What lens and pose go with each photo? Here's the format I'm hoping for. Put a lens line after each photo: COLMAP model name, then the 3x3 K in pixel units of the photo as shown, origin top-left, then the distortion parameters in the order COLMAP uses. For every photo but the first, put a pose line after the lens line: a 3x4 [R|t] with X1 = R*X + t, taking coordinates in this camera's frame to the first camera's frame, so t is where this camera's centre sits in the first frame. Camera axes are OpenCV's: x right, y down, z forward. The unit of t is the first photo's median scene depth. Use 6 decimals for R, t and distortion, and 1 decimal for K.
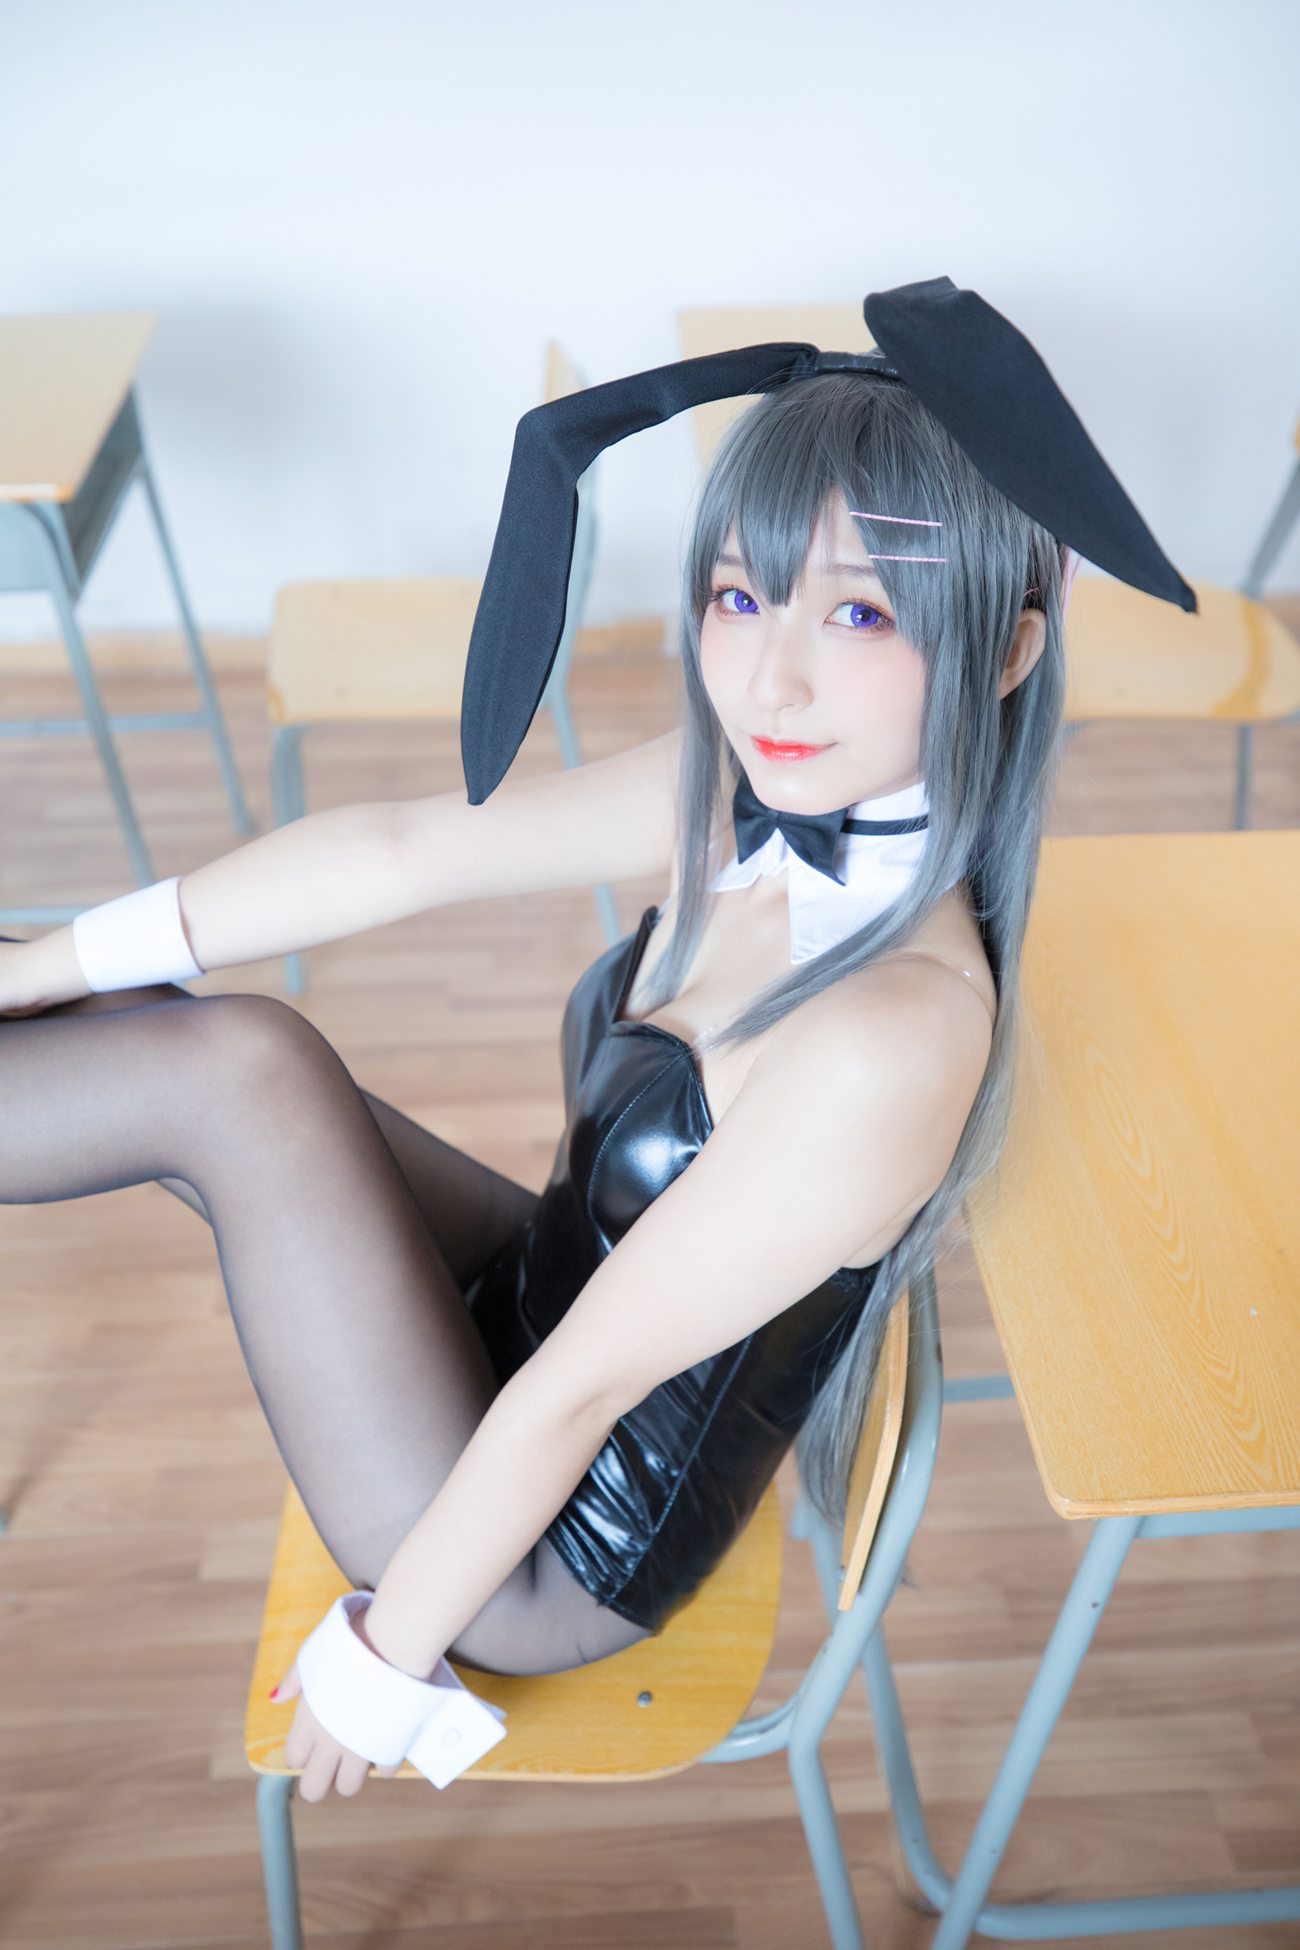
lens RADIAL K [[1859.8, 0, 650.0], [0, 1859.8, 975.0], [0, 0, 1]] dist [0.025597, 0.038678]
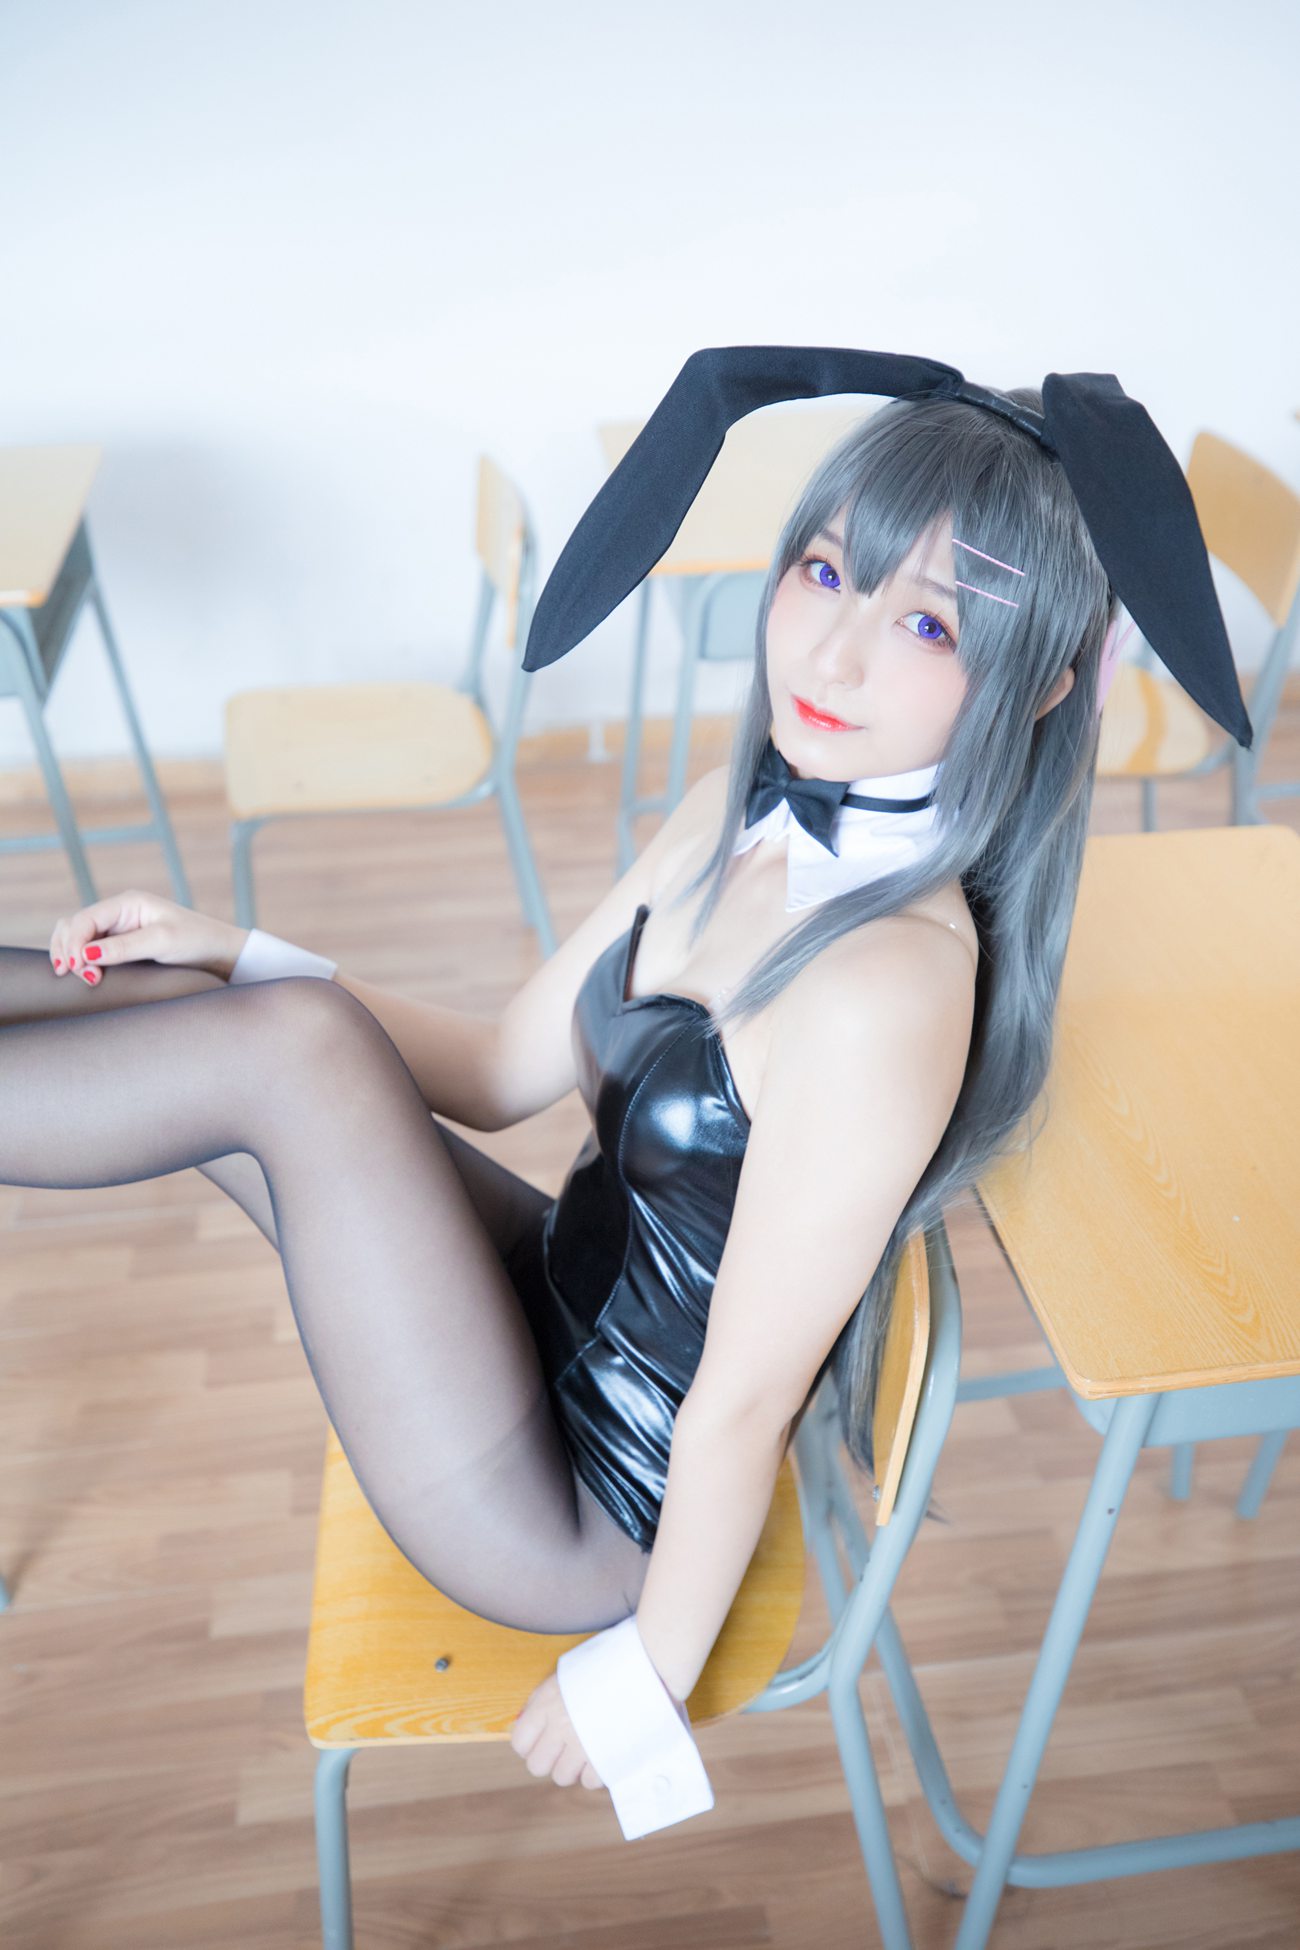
lens RADIAL K [[1859.8, 0, 650.0], [0, 1859.8, 975.0], [0, 0, 1]] dist [0.025597, 0.038678]
pose [[0.997101, -0.048547, 0.058592, -0.059577], [0.053655, 0.994584, -0.089016, 0.091301], [-0.053953, 0.091901, 0.994305, -0.064204]]
